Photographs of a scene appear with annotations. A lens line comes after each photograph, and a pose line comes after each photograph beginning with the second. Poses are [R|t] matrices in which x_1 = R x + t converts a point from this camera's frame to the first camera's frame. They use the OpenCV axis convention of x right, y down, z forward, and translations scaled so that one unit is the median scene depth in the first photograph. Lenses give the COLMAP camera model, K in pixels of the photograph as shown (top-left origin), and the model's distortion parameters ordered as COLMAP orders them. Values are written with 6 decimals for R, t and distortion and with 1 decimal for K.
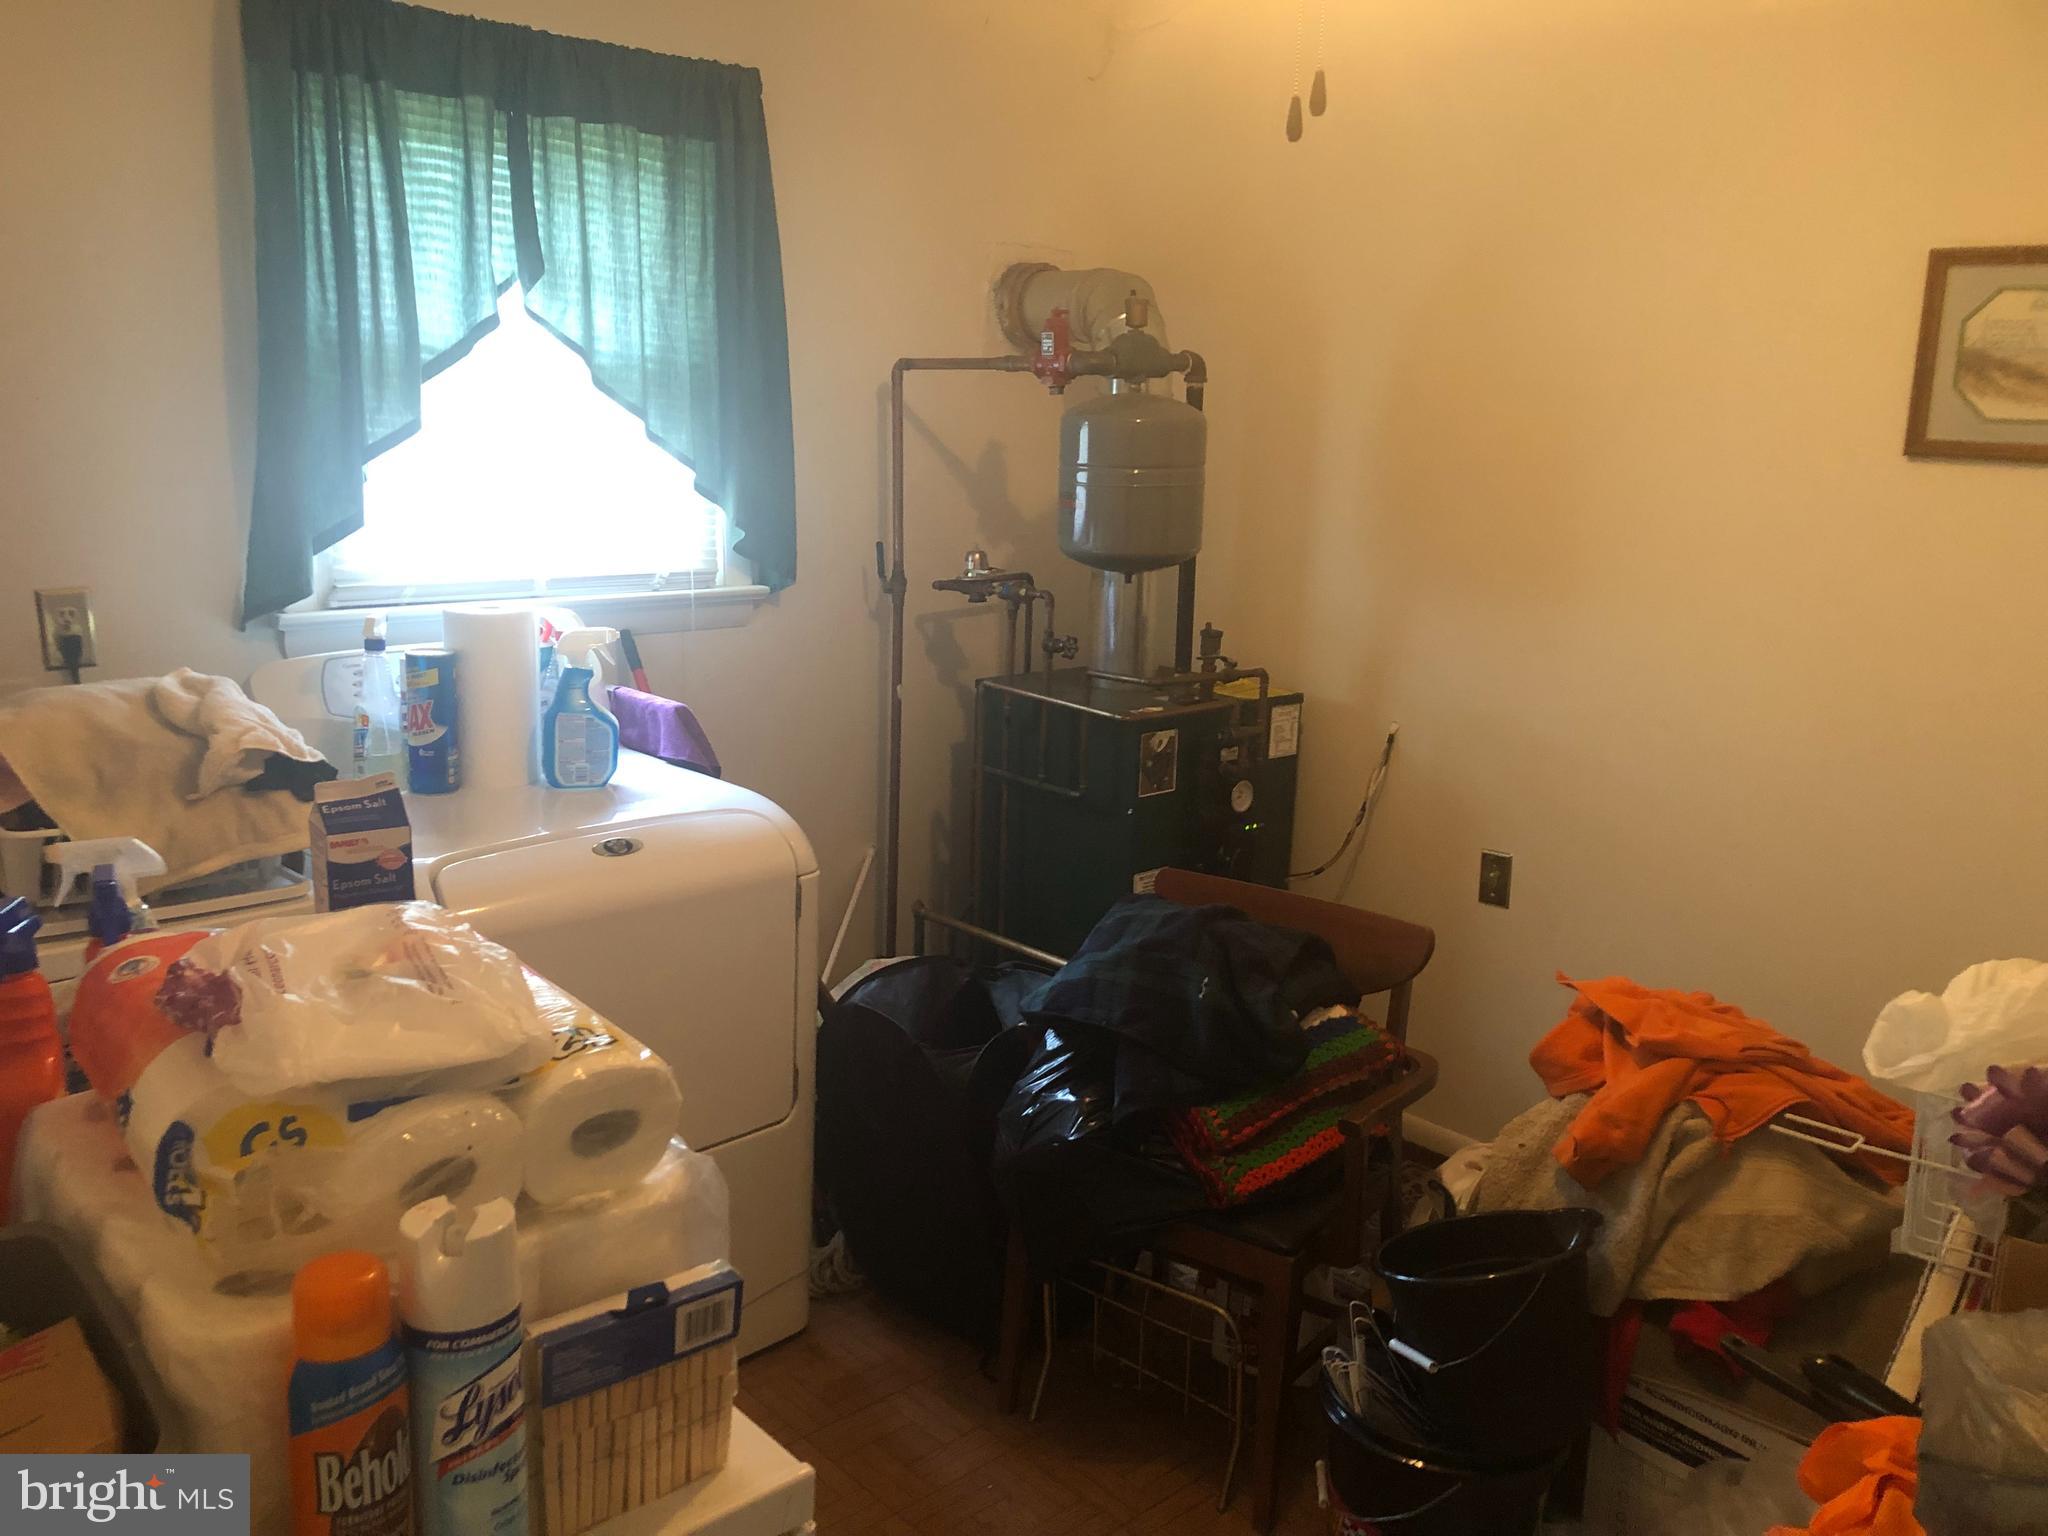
lens RADIAL K [[1675.8, 0, 1010.4], [0, 1675.8, 767.9], [0, 0, 1]] dist [0.029459, -0.037165]
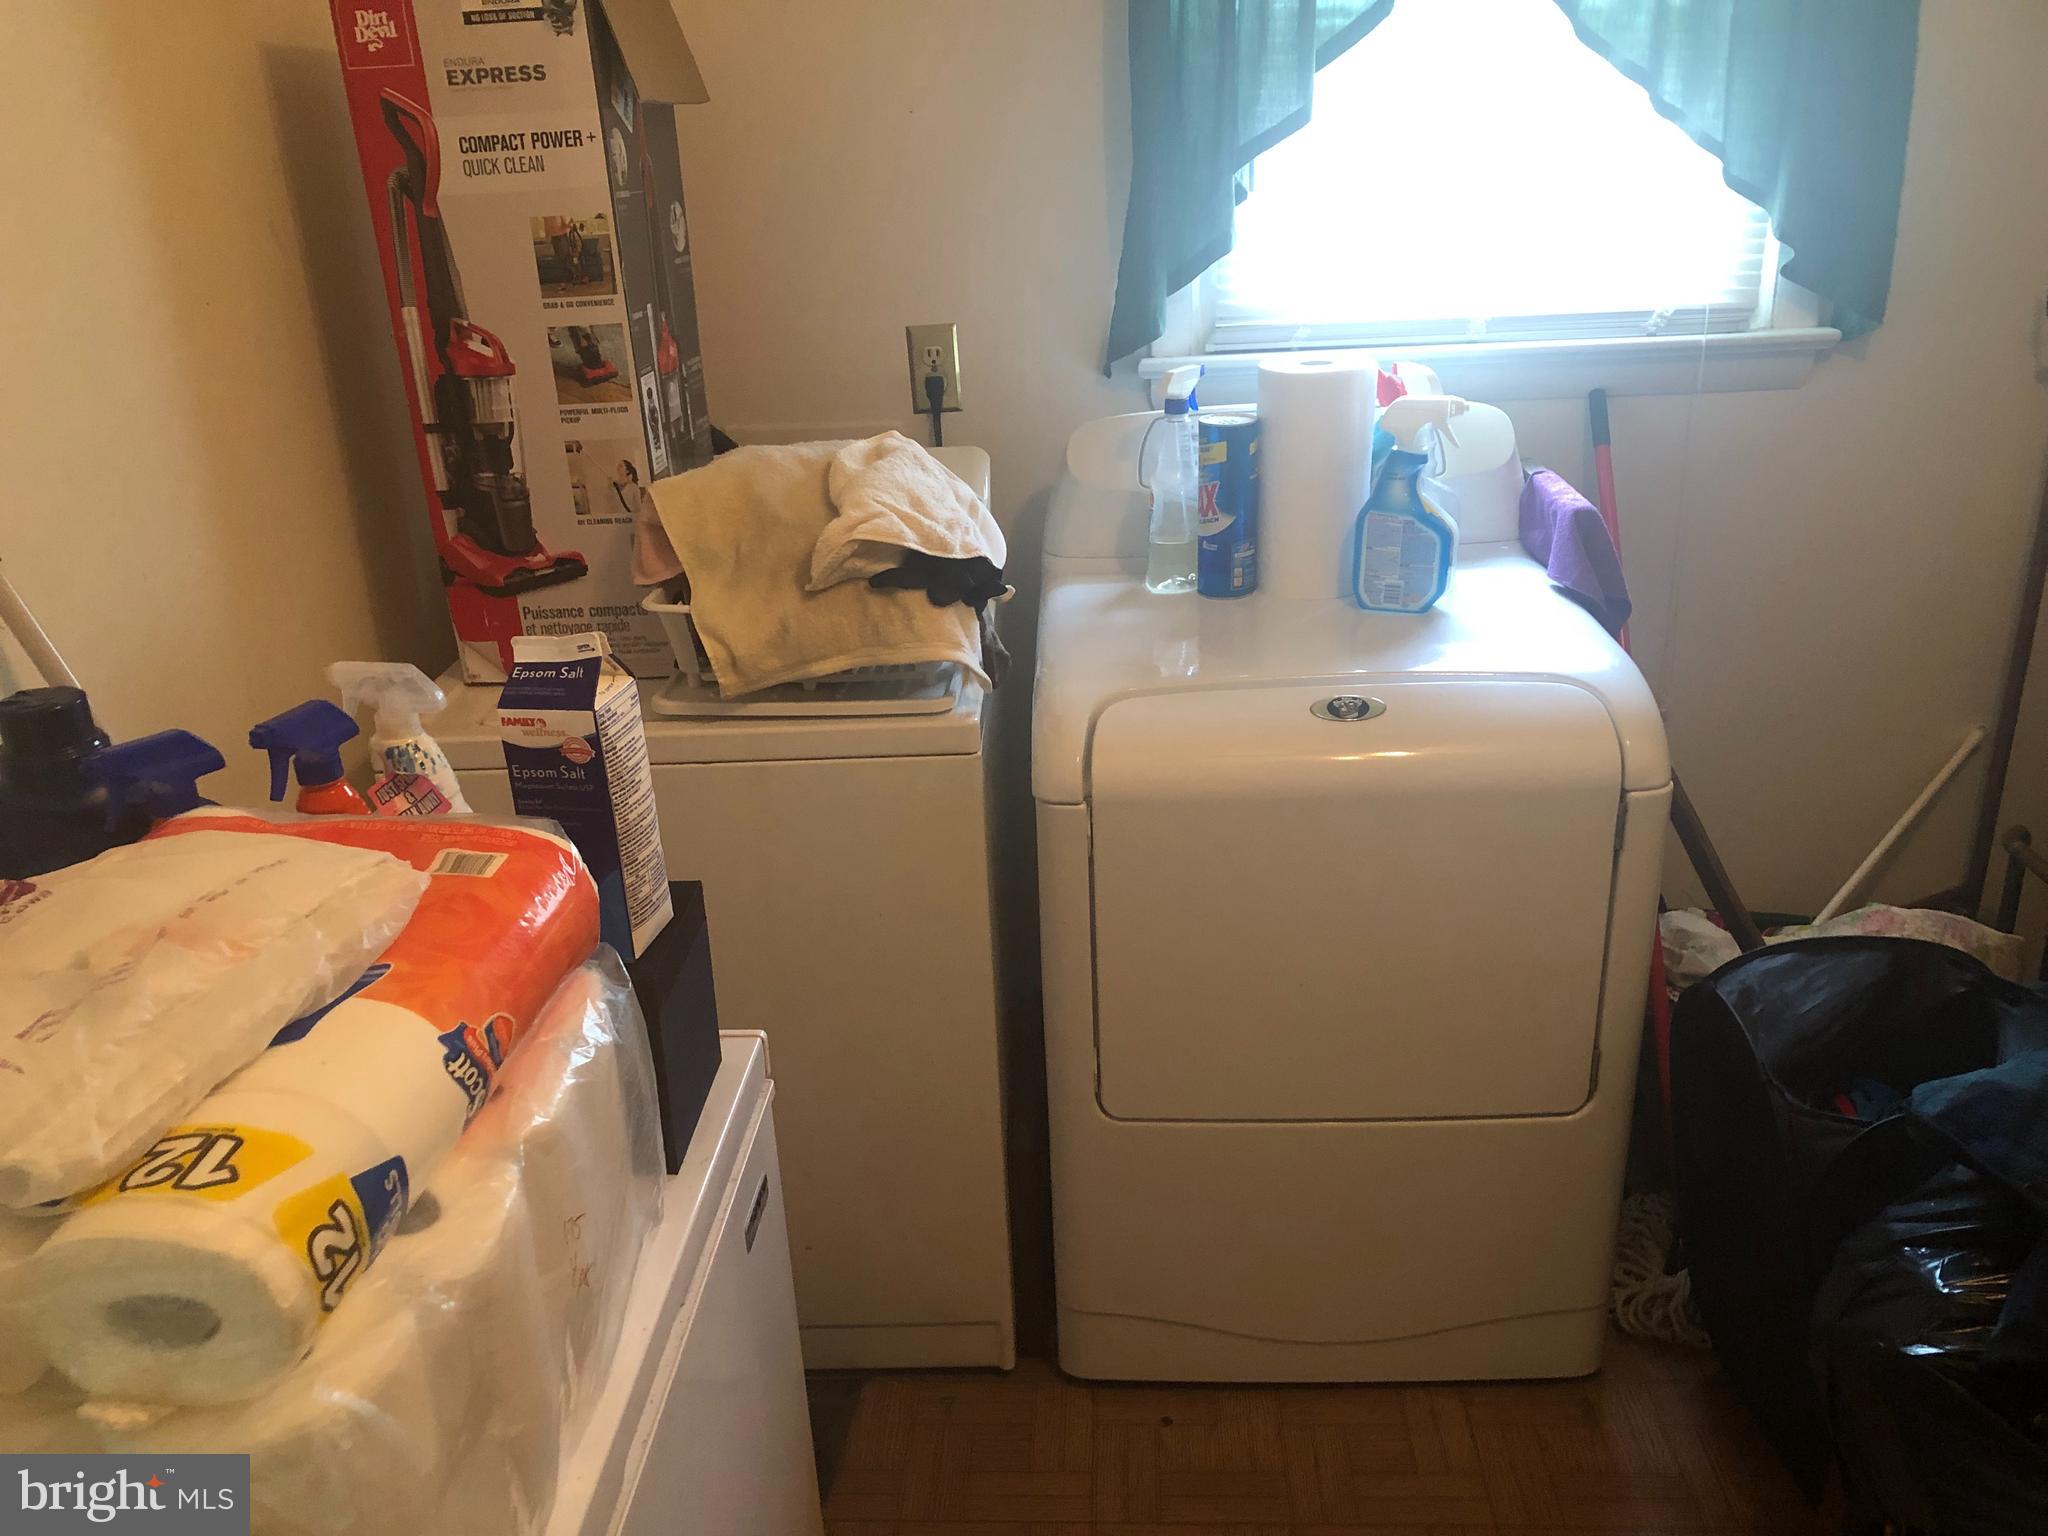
lens RADIAL K [[1675.8, 0, 1034.1], [0, 1675.8, 784.6], [0, 0, 1]] dist [0.029459, -0.037165]
pose [[0.702774, 0.211575, -0.679223, 0.162532], [-0.084771, 0.972855, 0.215330, -0.061893], [0.706344, -0.093750, 0.701633, 0.349052]]
